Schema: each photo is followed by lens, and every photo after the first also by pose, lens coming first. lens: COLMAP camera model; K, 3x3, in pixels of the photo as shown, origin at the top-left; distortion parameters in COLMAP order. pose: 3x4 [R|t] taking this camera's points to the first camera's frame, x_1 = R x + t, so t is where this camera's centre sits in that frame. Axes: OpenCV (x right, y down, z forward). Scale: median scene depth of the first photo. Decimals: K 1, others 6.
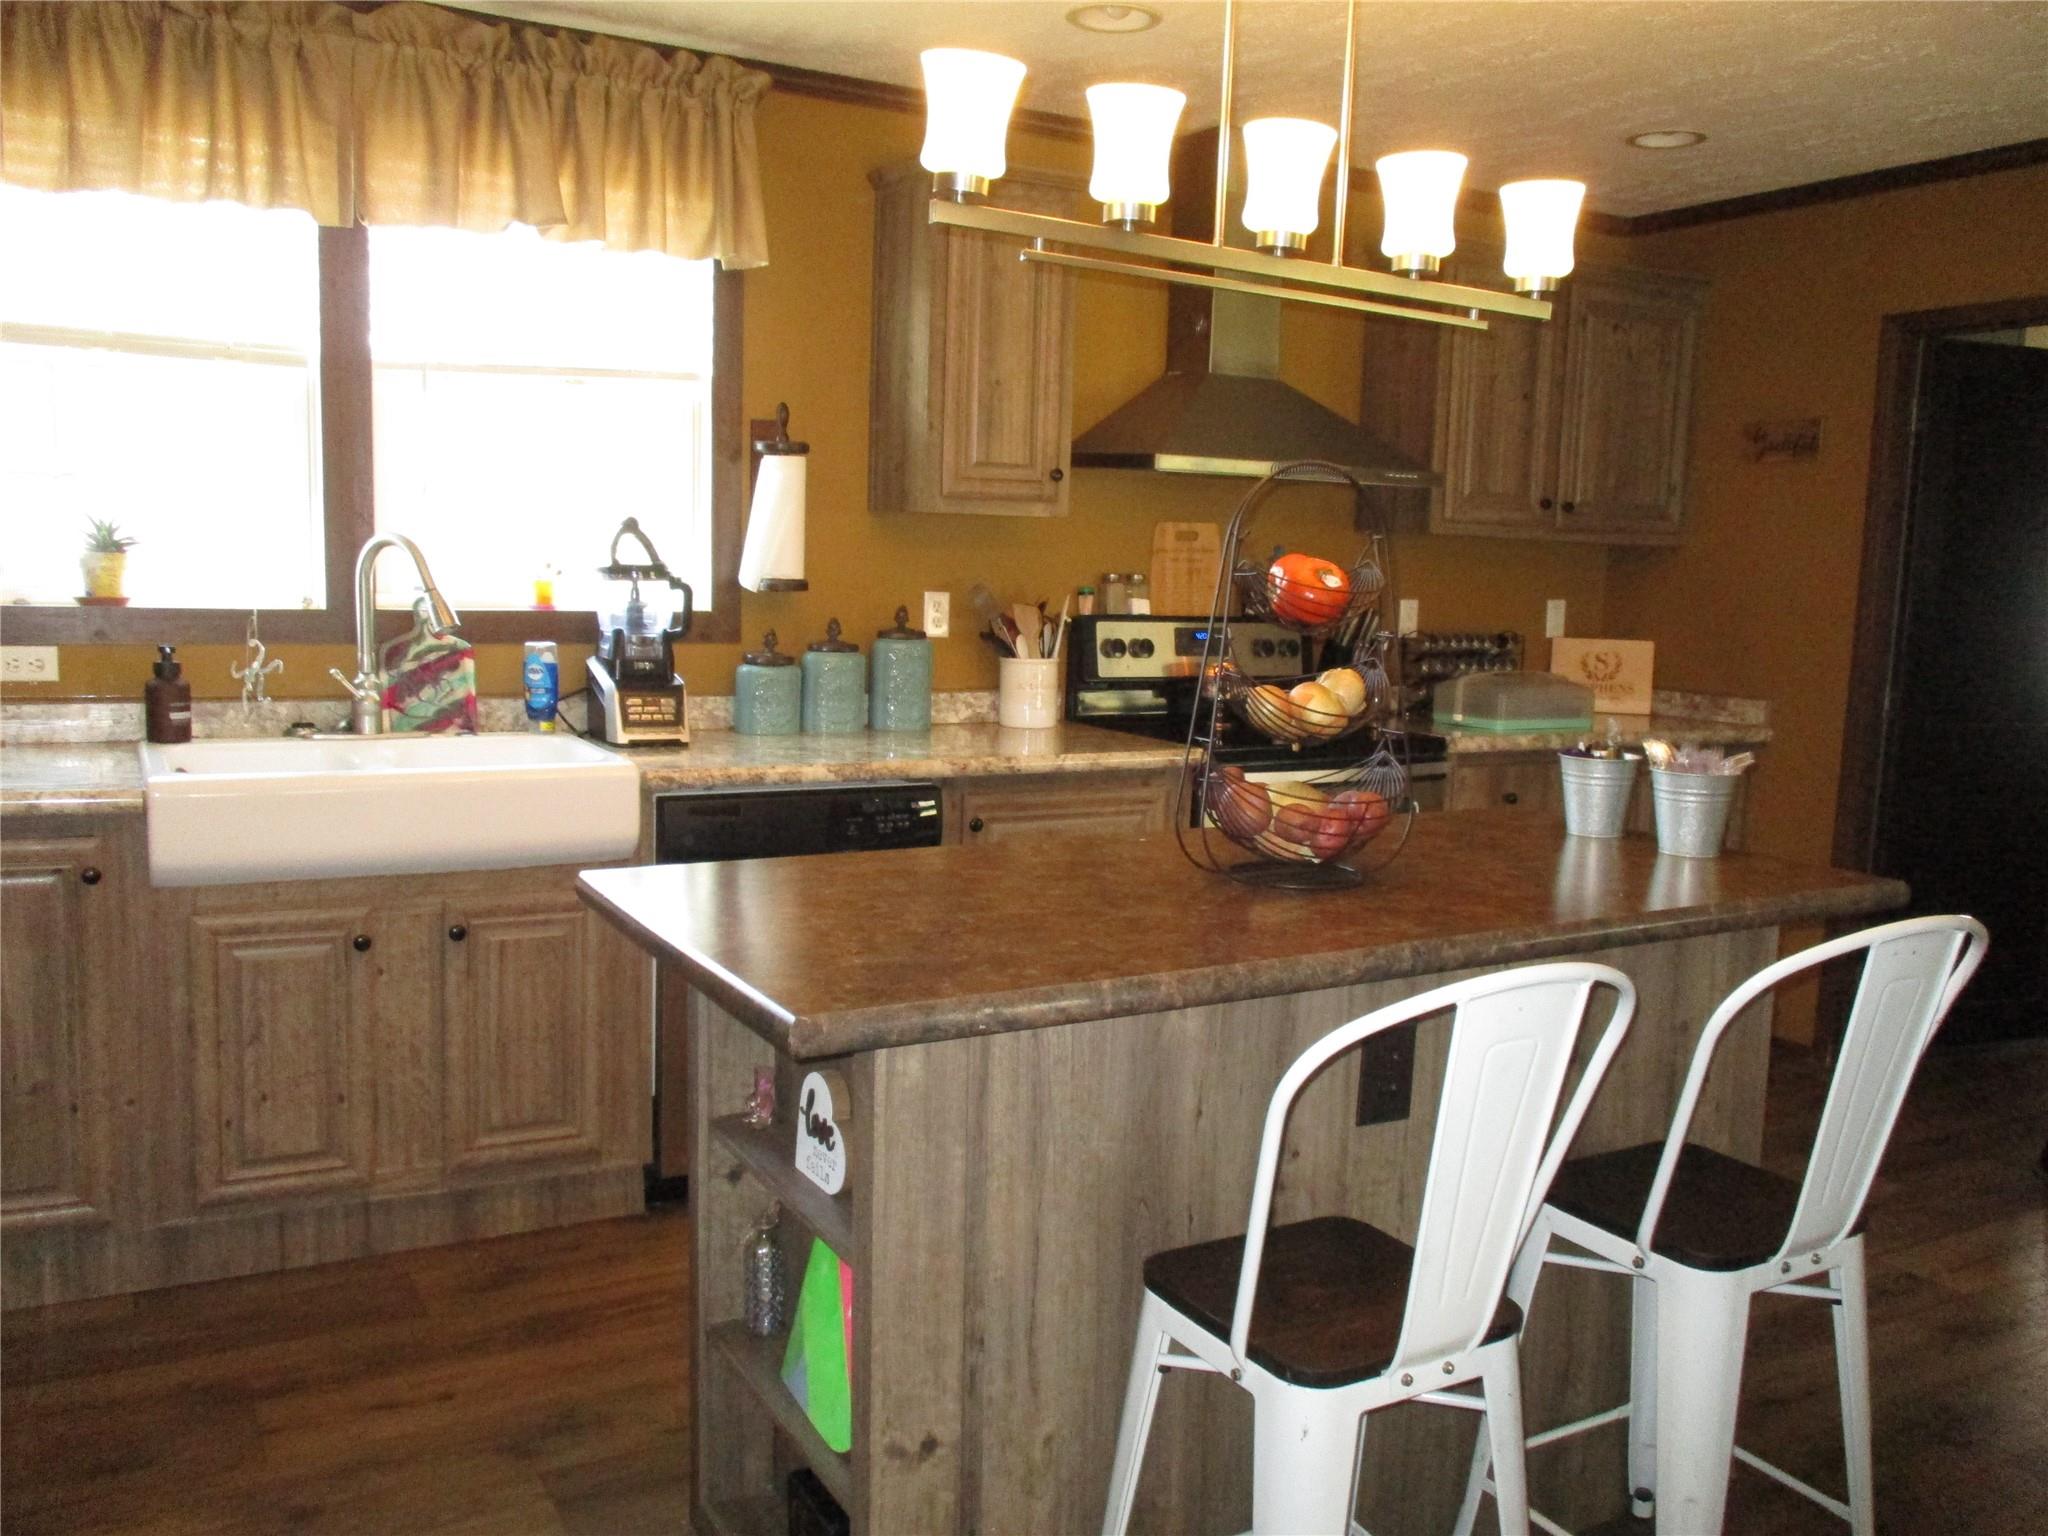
lens RADIAL K [[1691.8, 0, 1031.4], [0, 1691.8, 777.6], [0, 0, 1]] dist [-0.032992, 0.008754]
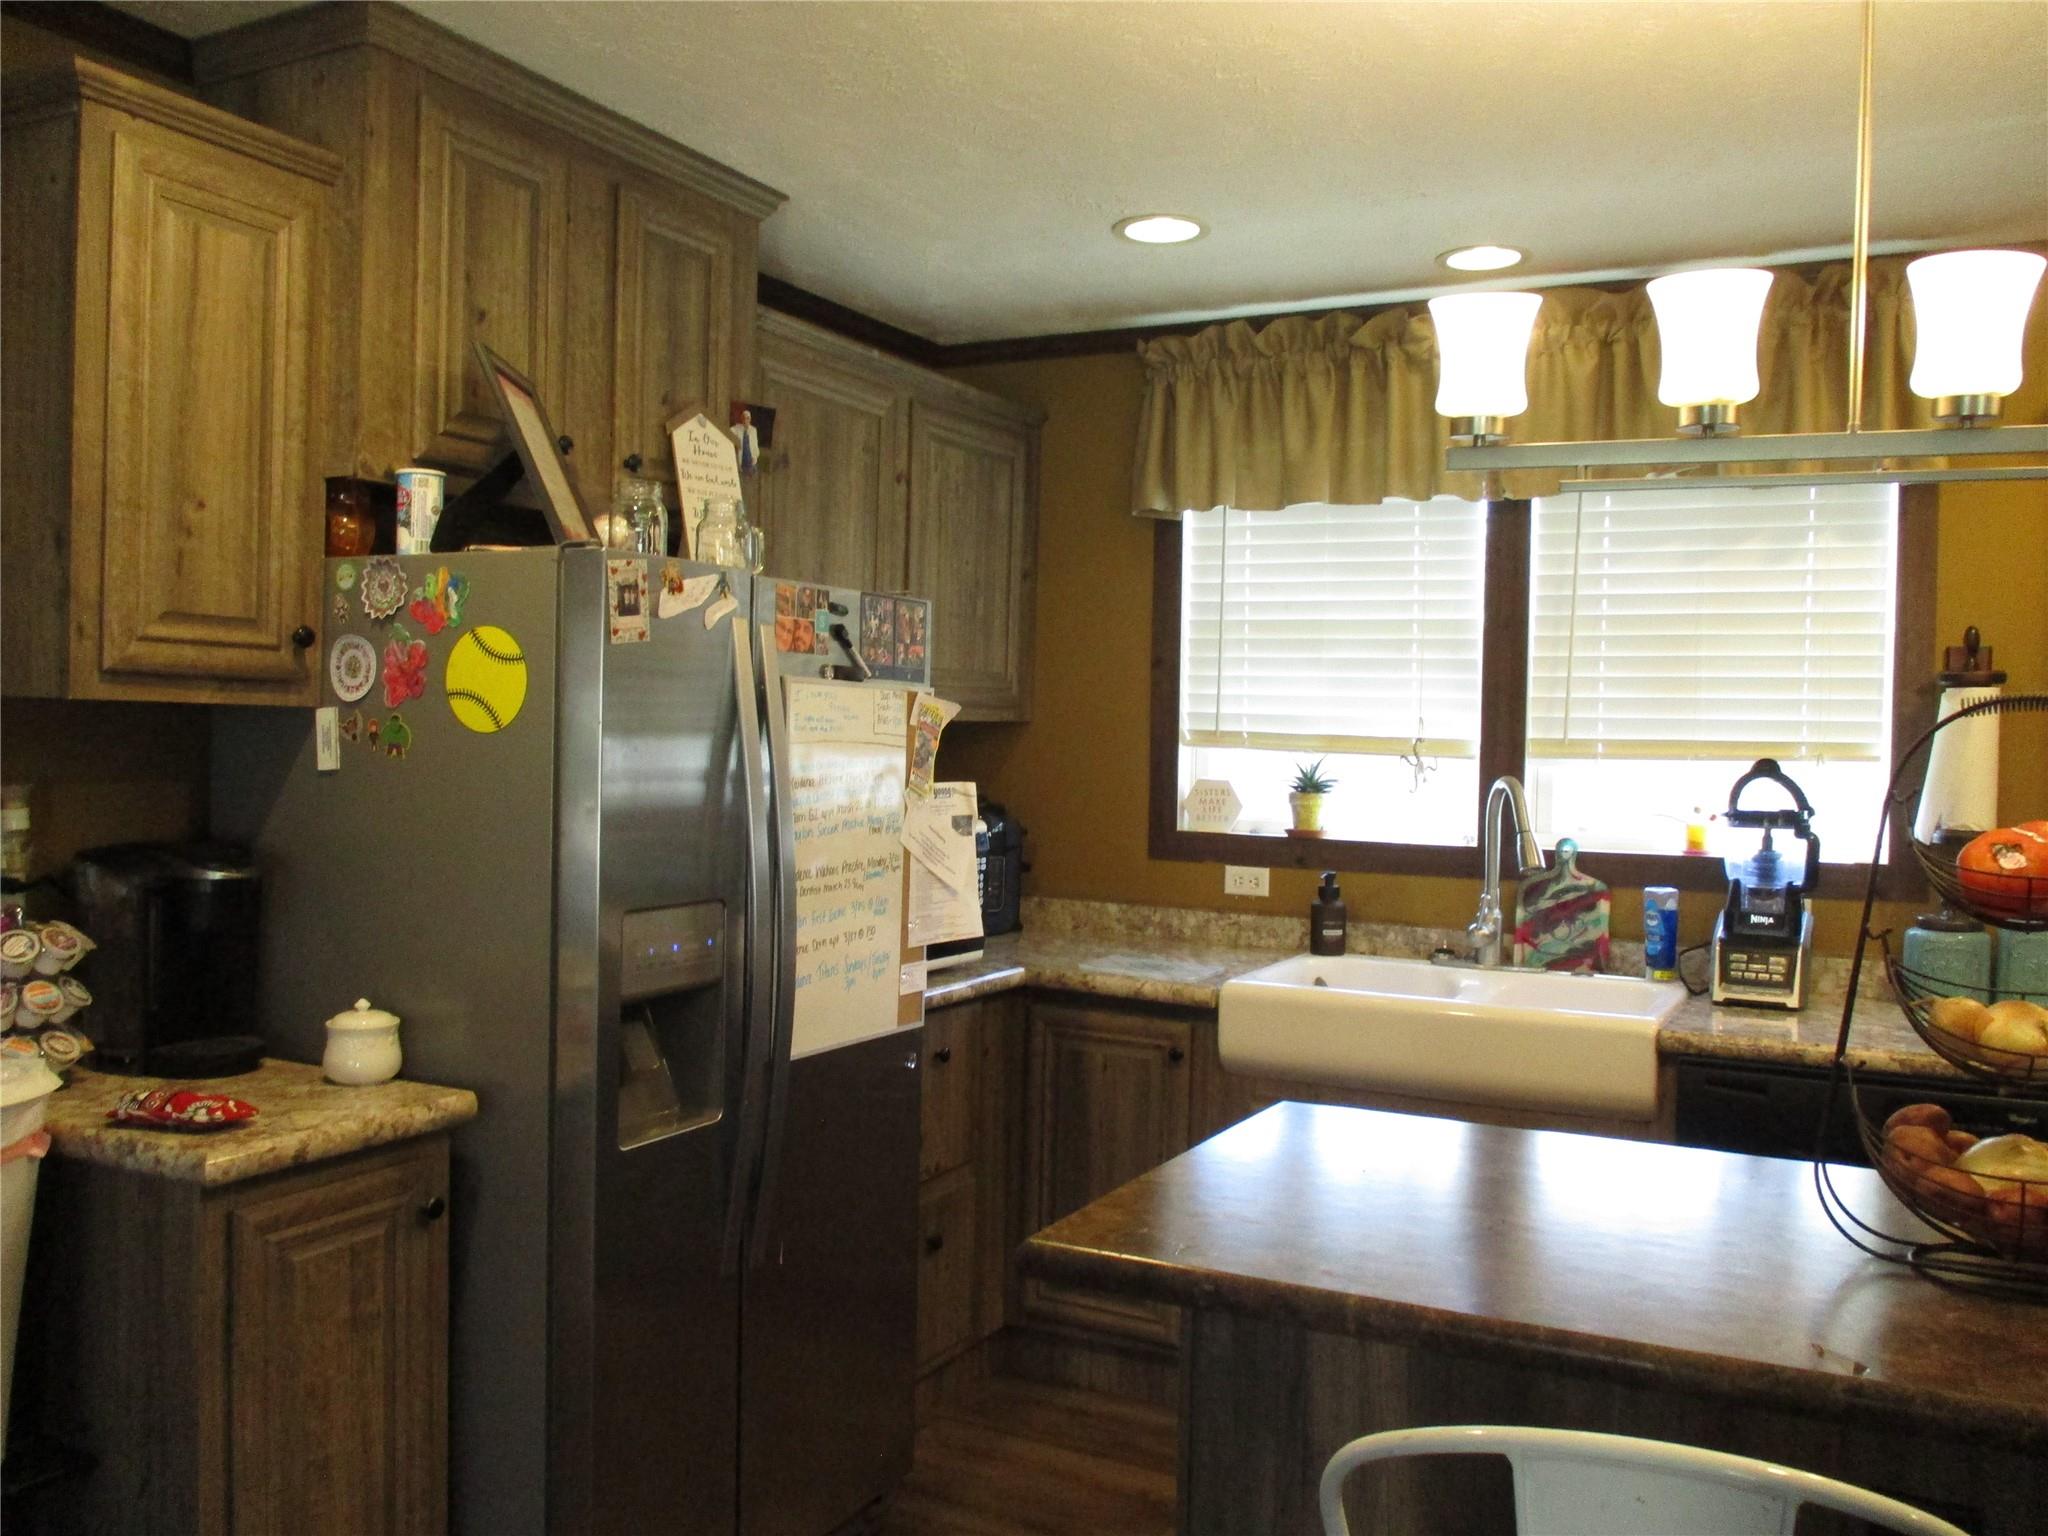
lens RADIAL K [[1691.8, 0, 1031.4], [0, 1691.8, 777.6], [0, 0, 1]] dist [-0.032992, 0.008754]
pose [[0.538311, -0.000635, -0.842746, 0.333185], [-0.115749, 0.990467, -0.074682, -0.028610], [0.834760, 0.137749, 0.533106, 0.167121]]
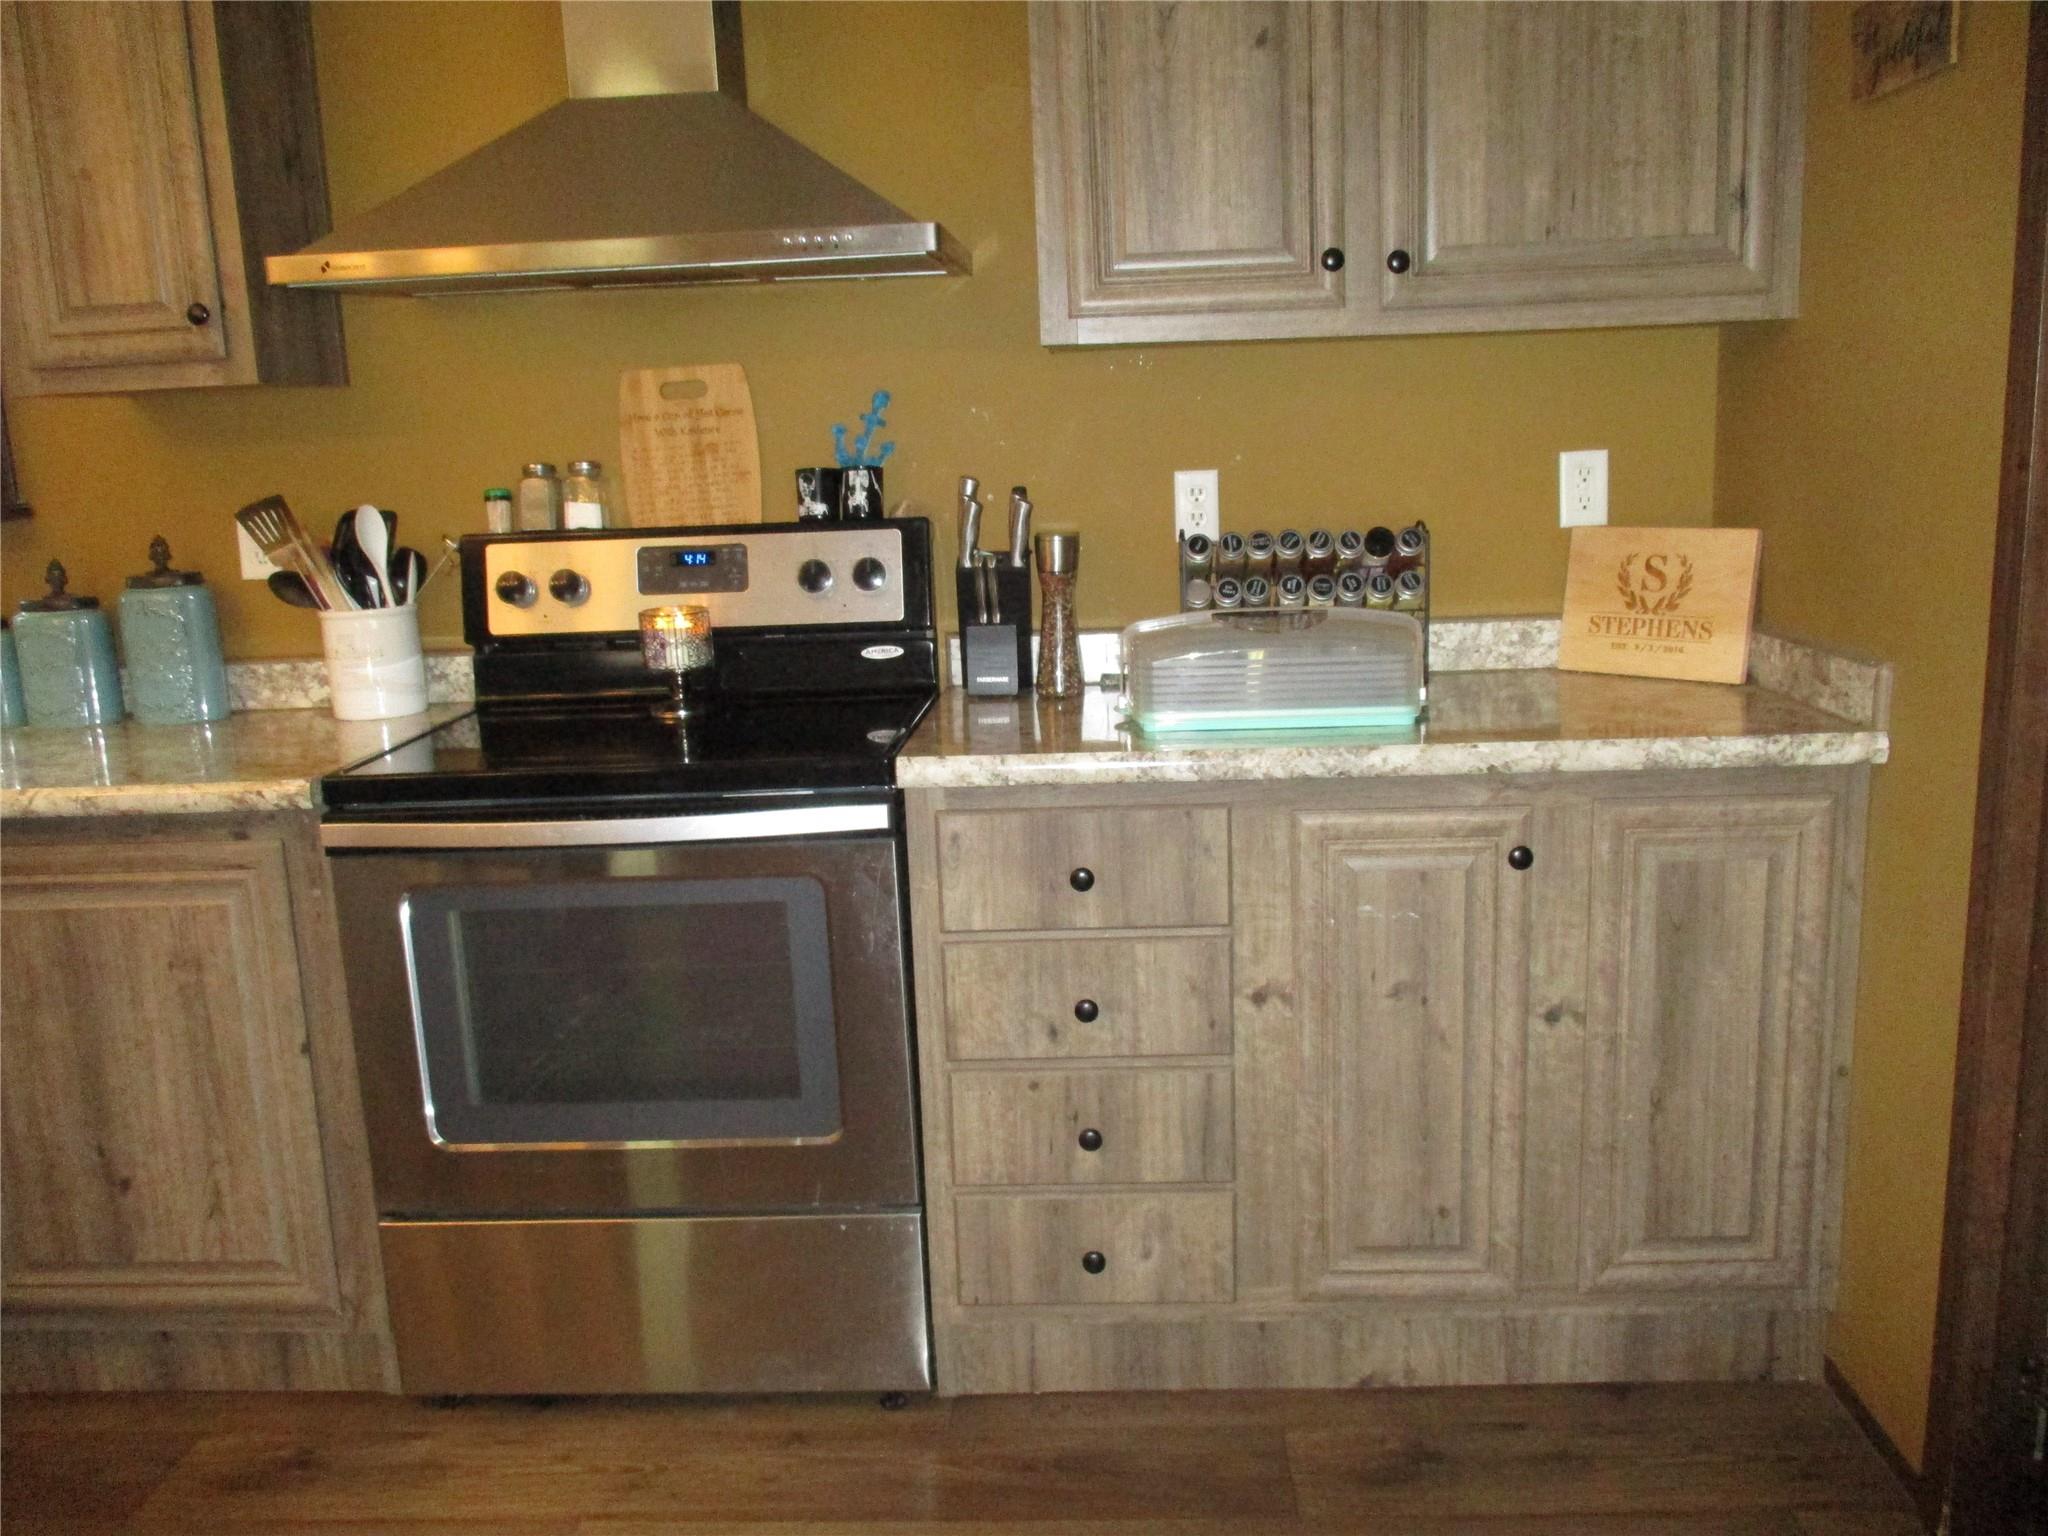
lens RADIAL K [[1691.8, 0, 1031.4], [0, 1691.8, 777.6], [0, 0, 1]] dist [-0.032992, 0.008754]
pose [[0.843636, 0.041525, -0.535307, 0.634333], [-0.005055, 0.997575, 0.069416, -0.060372], [0.536891, -0.055856, 0.841800, 0.689080]]
